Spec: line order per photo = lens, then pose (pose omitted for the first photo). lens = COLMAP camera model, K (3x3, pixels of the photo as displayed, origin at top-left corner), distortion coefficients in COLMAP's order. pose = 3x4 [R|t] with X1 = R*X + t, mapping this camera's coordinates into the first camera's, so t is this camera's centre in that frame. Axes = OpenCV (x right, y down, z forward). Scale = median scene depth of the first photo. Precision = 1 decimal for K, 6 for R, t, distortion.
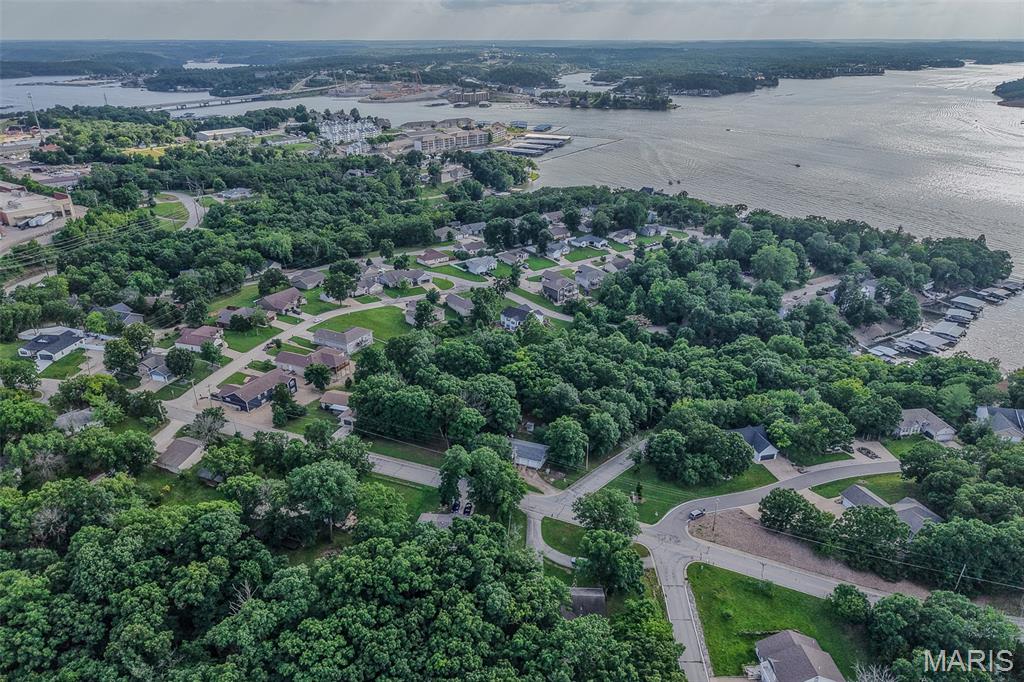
lens RADIAL K [[696.9, 0, 512.0], [0, 696.9, 341.0], [0, 0, 1]] dist [0.007399, -0.009411]
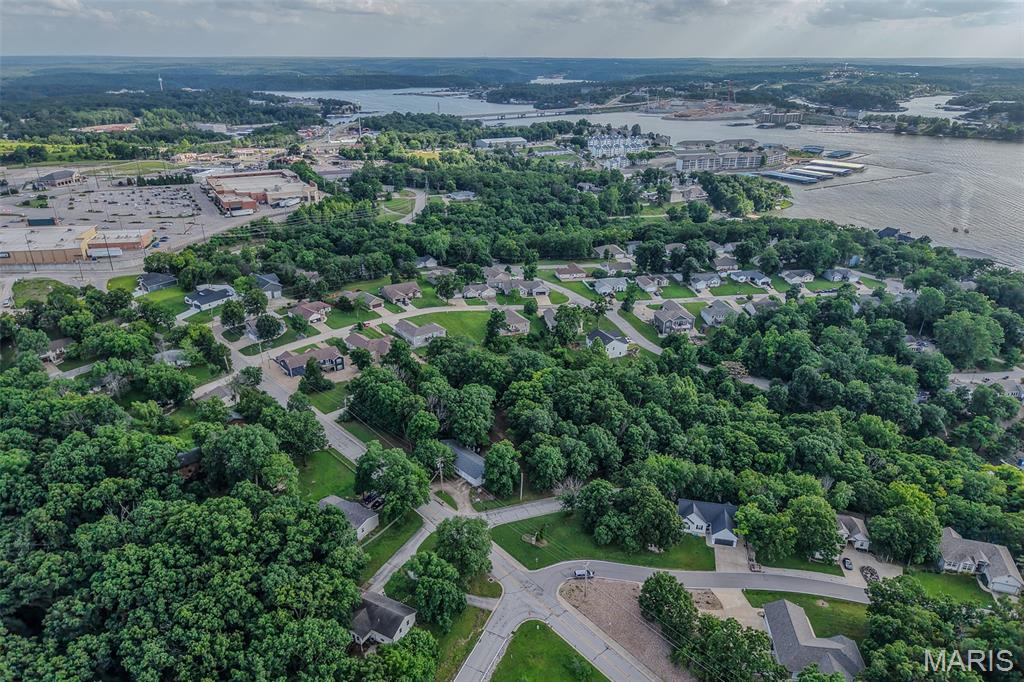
lens RADIAL K [[696.9, 0, 512.0], [0, 696.9, 341.0], [0, 0, 1]] dist [0.007399, -0.009411]
pose [[0.897216, 0.167325, -0.408663, 0.104443], [-0.176149, 0.984229, 0.016254, -0.010348], [0.404938, 0.057402, 0.912541, 0.024325]]
